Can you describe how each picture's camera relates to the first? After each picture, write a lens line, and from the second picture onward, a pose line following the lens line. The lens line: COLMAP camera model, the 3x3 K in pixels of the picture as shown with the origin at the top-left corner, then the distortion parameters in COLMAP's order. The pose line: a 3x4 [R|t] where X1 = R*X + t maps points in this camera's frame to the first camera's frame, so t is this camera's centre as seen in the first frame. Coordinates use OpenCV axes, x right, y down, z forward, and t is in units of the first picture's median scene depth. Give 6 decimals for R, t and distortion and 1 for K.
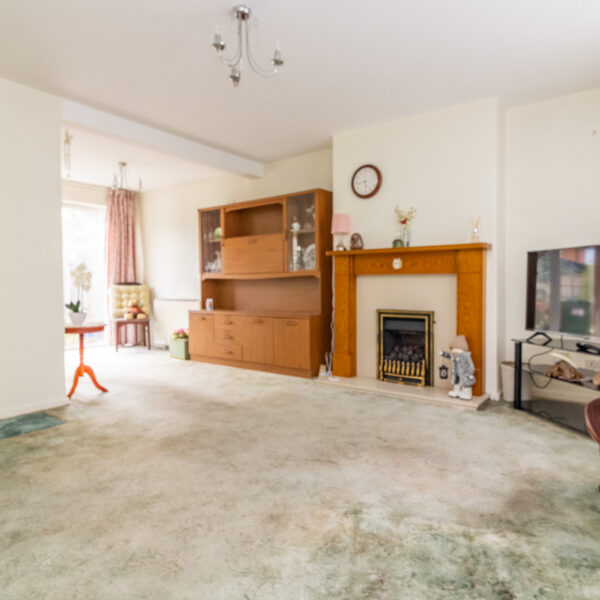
lens RADIAL K [[440.4, 0, 306.4], [0, 440.4, 299.5], [0, 0, 1]] dist [0.003387, -0.000515]
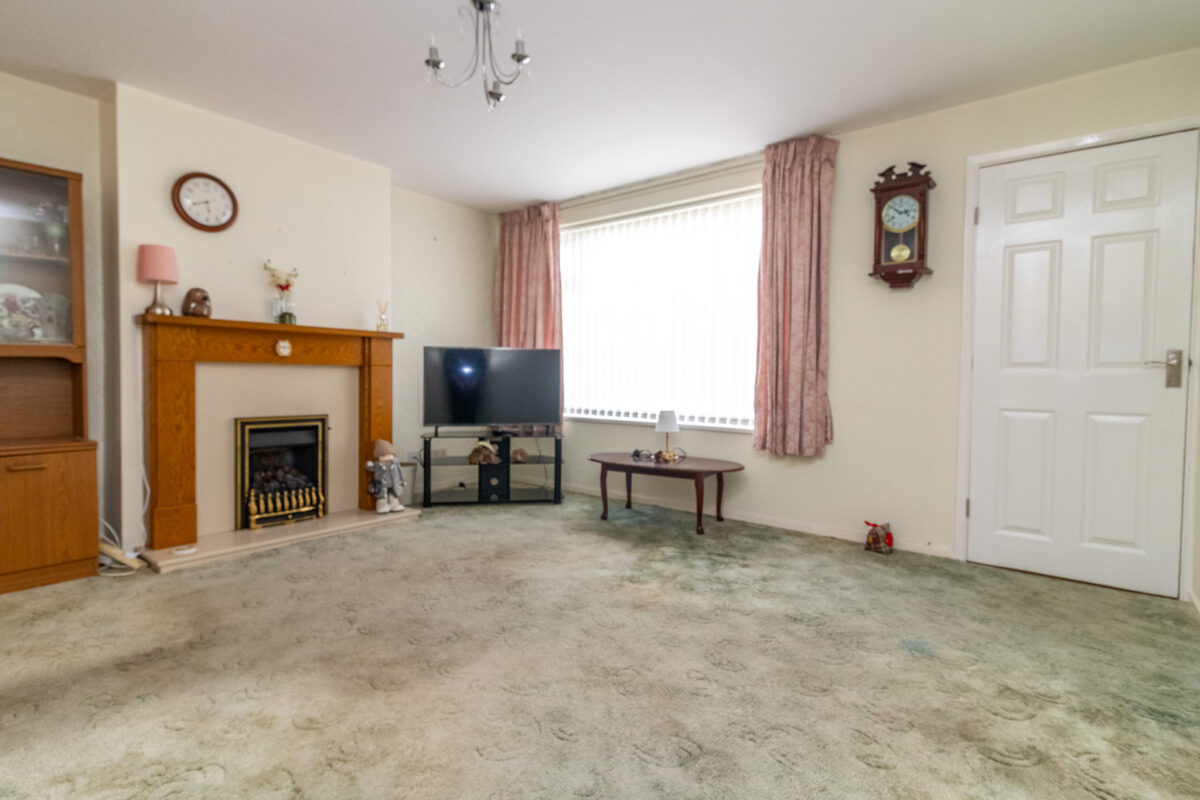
lens RADIAL K [[578.4, 0, 611.1], [0, 578.4, 394.9], [0, 0, 1]] dist [0.001619, 0.000111]
pose [[0.029086, -0.025546, 0.999250, -0.507199], [0.020898, 0.999470, 0.024943, -0.015879], [-0.999358, 0.020157, 0.029604, 0.357606]]
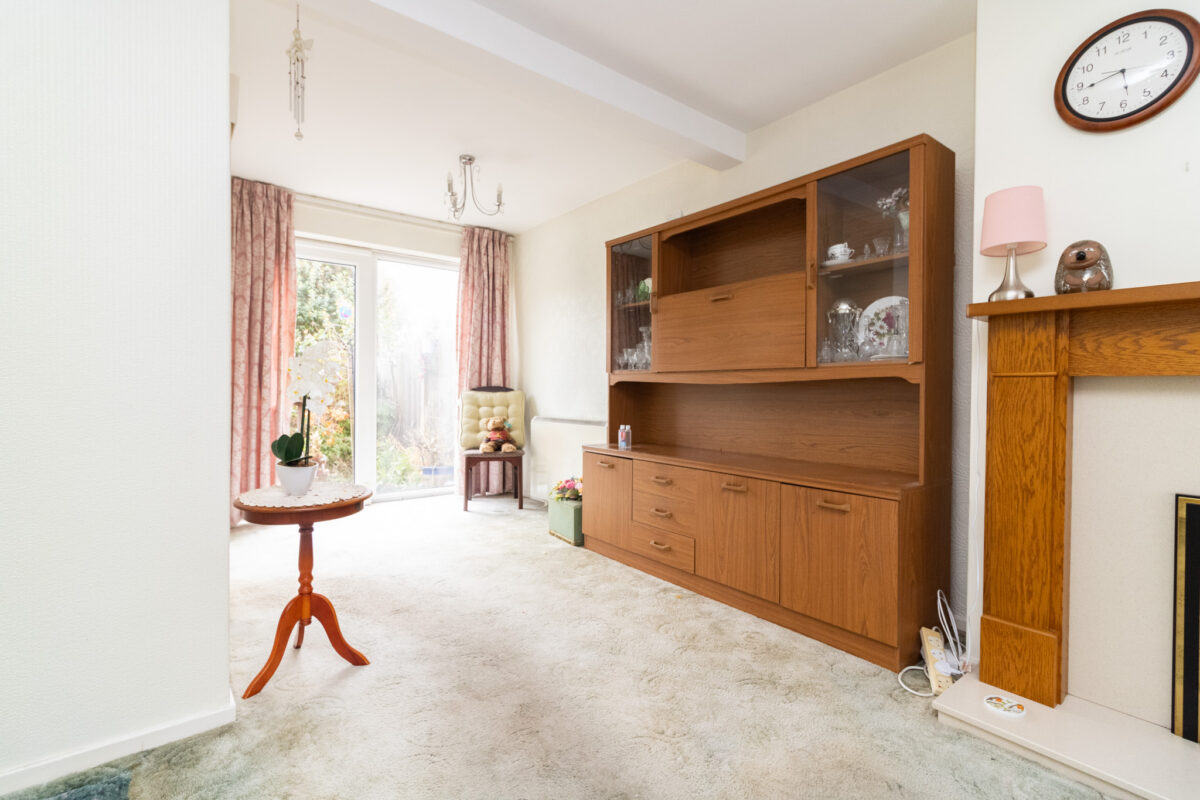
lens RADIAL K [[548.4, 0, 601.5], [0, 548.4, 395.6], [0, 0, 1]] dist [0.001900, -0.000014]
pose [[0.962305, 0.016670, -0.271462, -0.086493], [-0.022298, 0.999595, -0.017662, -0.022604], [0.271057, 0.023050, 0.962287, 0.434735]]
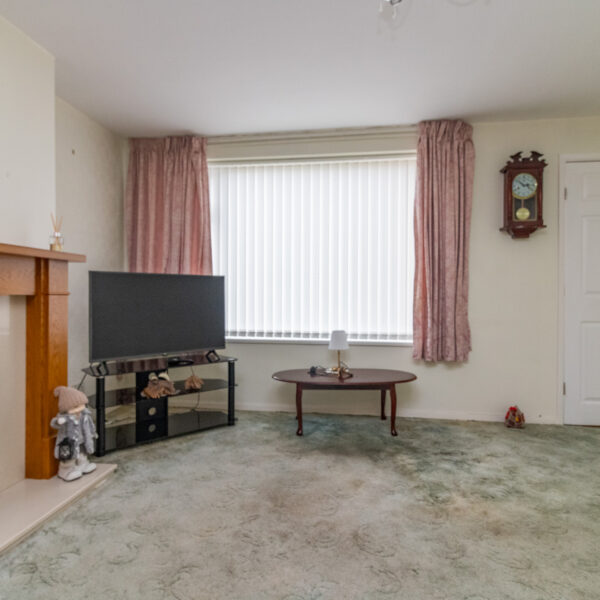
lens RADIAL K [[406.8, 0, 301.8], [0, 406.8, 296.8], [0, 0, 1]] dist [0.002843, -0.002676]
pose [[-0.473241, -0.002227, 0.880930, -0.256609], [0.027079, 0.999487, 0.017074, -0.039696], [-0.880517, 0.031935, -0.472938, 0.661609]]
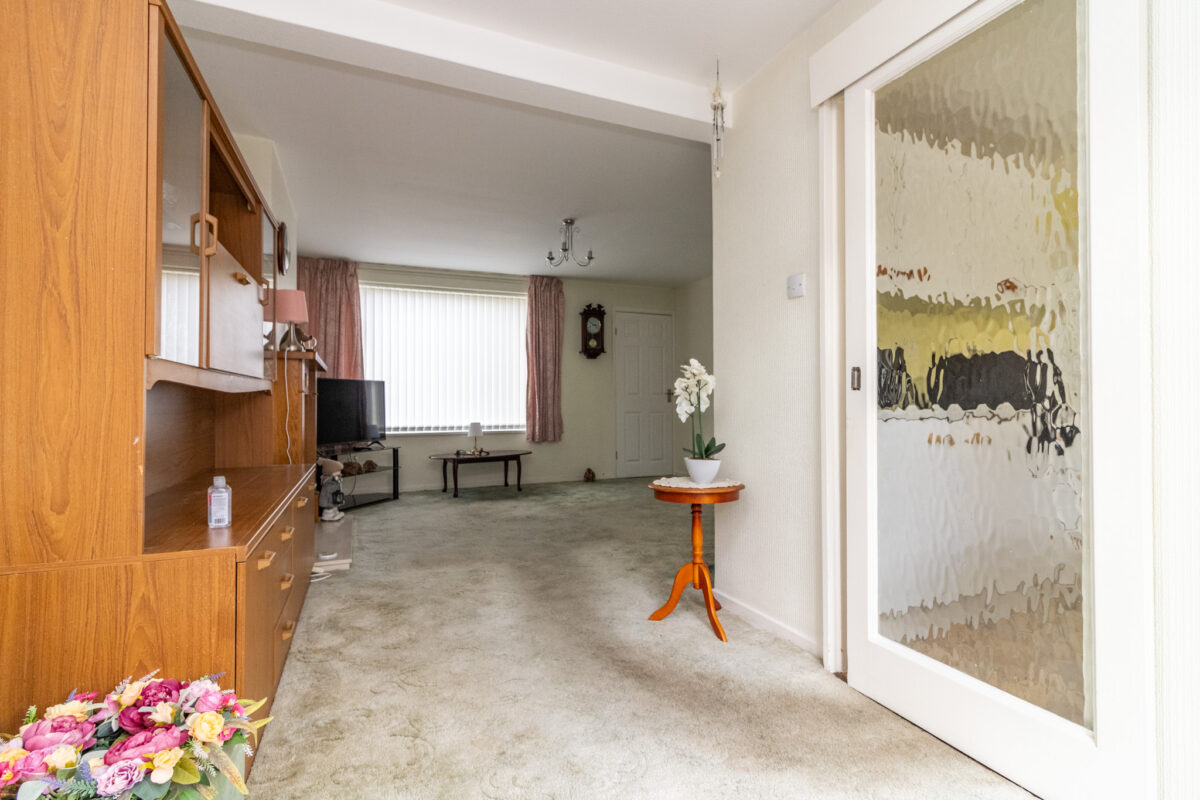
lens RADIAL K [[548.4, 0, 601.5], [0, 548.4, 395.6], [0, 0, 1]] dist [0.001900, -0.000014]
pose [[-0.860775, 0.010185, 0.508884, -0.547159], [0.022732, 0.999571, 0.018446, -0.046730], [-0.508478, 0.027446, -0.860637, 1.180561]]
